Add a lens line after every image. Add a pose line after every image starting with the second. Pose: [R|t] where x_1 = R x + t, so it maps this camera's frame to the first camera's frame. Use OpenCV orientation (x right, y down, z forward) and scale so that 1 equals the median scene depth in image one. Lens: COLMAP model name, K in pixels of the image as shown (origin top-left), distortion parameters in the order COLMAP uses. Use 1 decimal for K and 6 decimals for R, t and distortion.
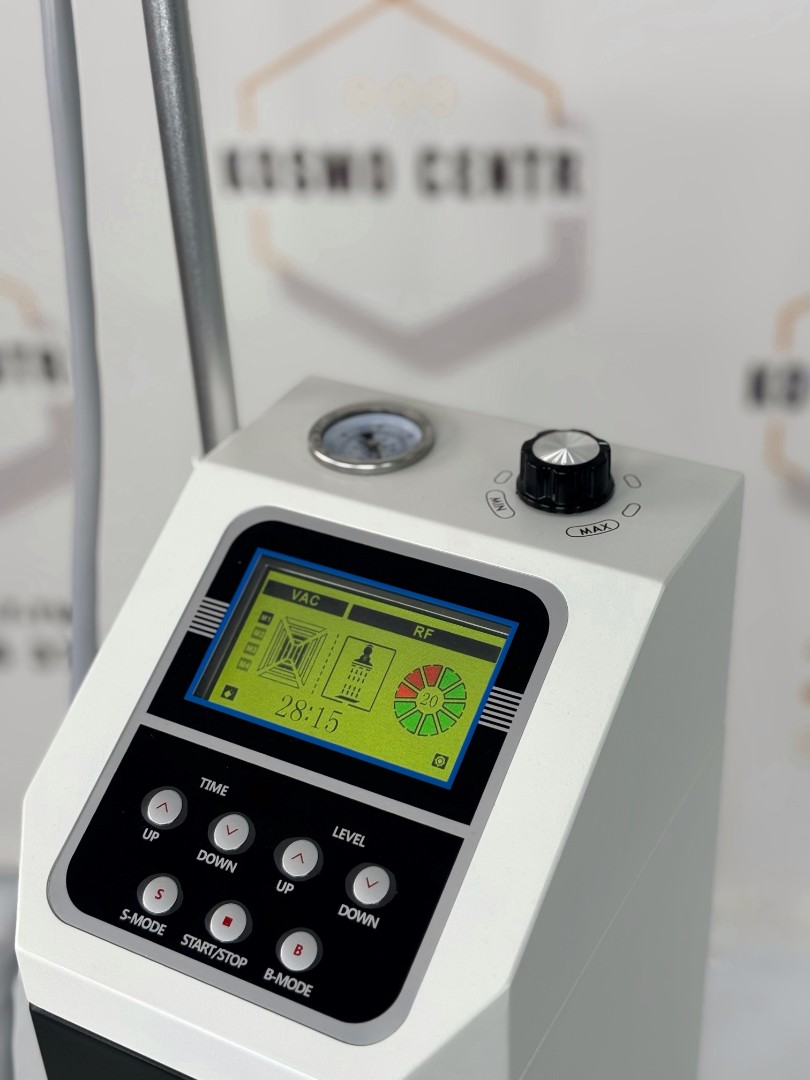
lens RADIAL K [[1681.1, 0, 405.0], [0, 1681.1, 540.0], [0, 0, 1]] dist [0.078206, -0.154551]
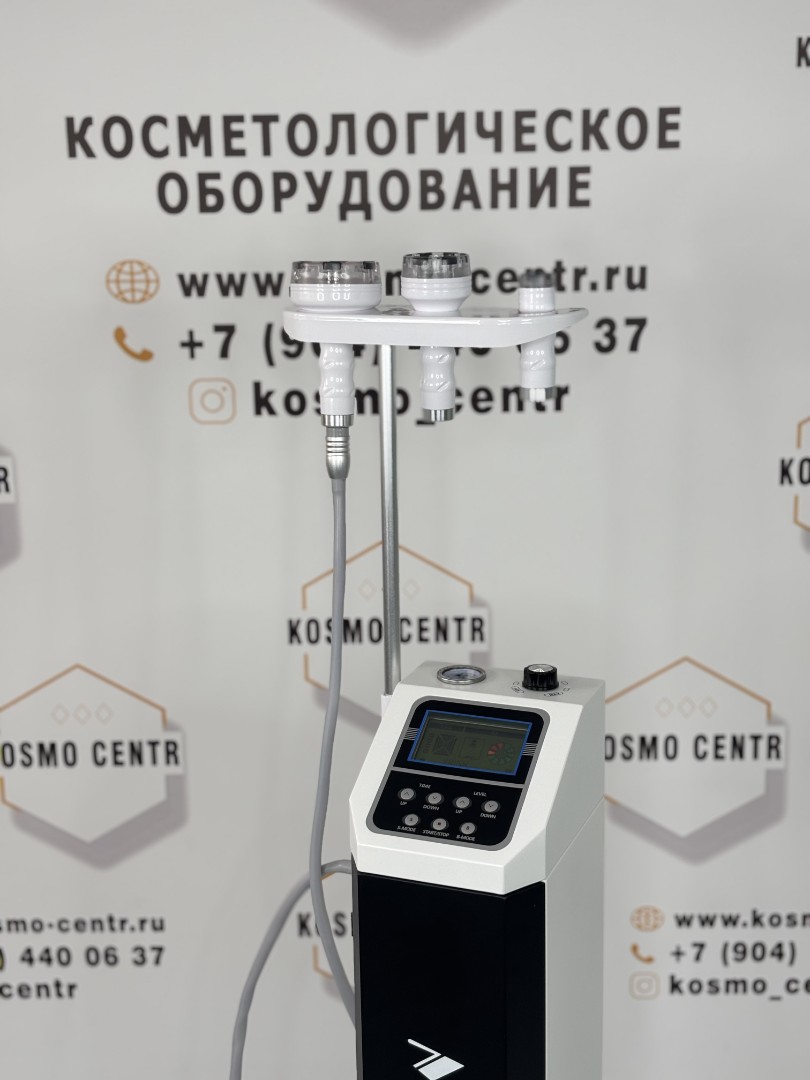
lens RADIAL K [[1681.1, 0, 405.0], [0, 1681.1, 540.0], [0, 0, 1]] dist [0.078206, -0.154551]
pose [[0.991907, -0.006858, 0.126783, -0.468687], [0.048447, 0.943434, -0.328001, 0.636795], [-0.117362, 0.331488, 0.936131, -1.596684]]
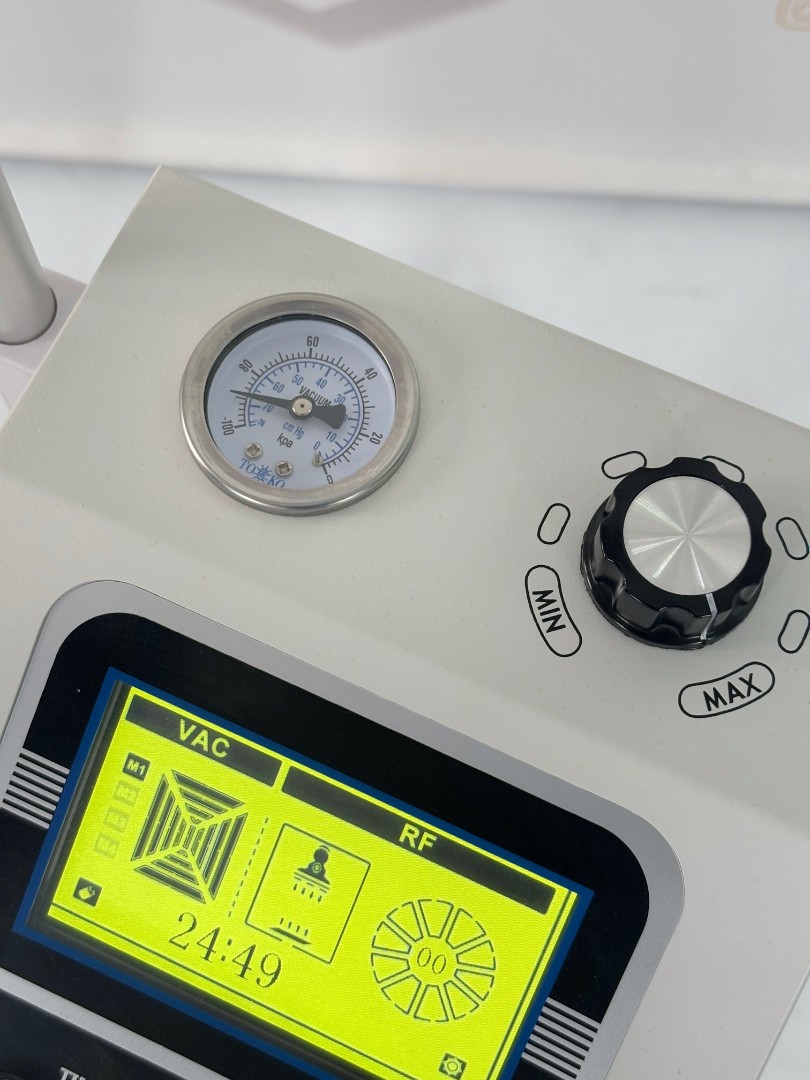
lens RADIAL K [[1681.1, 0, 405.0], [0, 1681.1, 540.0], [0, 0, 1]] dist [0.078206, -0.154551]
pose [[0.996495, -0.048349, 0.068260, -0.027681], [-0.000226, 0.814475, 0.580198, -0.363049], [-0.083648, -0.578180, 0.811610, 0.589231]]
